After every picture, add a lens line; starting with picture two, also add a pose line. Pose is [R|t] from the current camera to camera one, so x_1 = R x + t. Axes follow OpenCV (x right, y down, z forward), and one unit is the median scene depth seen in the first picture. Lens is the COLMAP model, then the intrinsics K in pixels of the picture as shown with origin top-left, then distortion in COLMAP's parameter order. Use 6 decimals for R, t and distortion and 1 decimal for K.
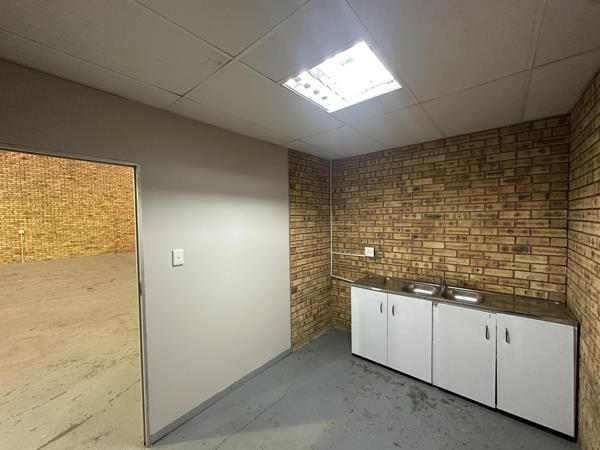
lens RADIAL K [[239.6, 0, 300.0], [0, 239.6, 225.0], [0, 0, 1]] dist [0.000366, -0.000075]
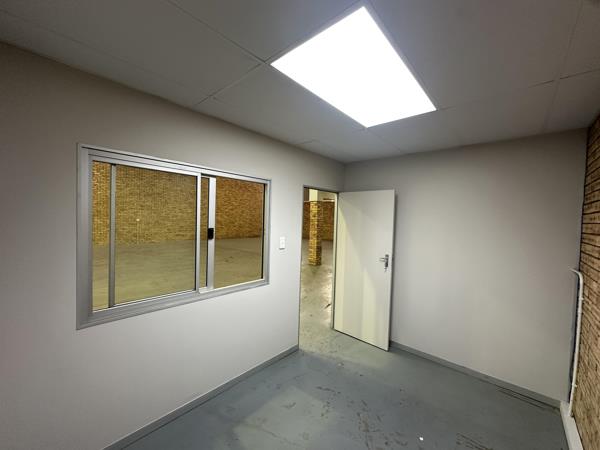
lens RADIAL K [[239.6, 0, 301.3], [0, 239.6, 228.4], [0, 0, 1]] dist [0.000011, -0.000116]
pose [[0.998195, 0.047698, -0.036479, -0.192270], [-0.047178, 0.998774, 0.014979, 0.011583], [0.037149, -0.013231, 0.999222, -0.231994]]
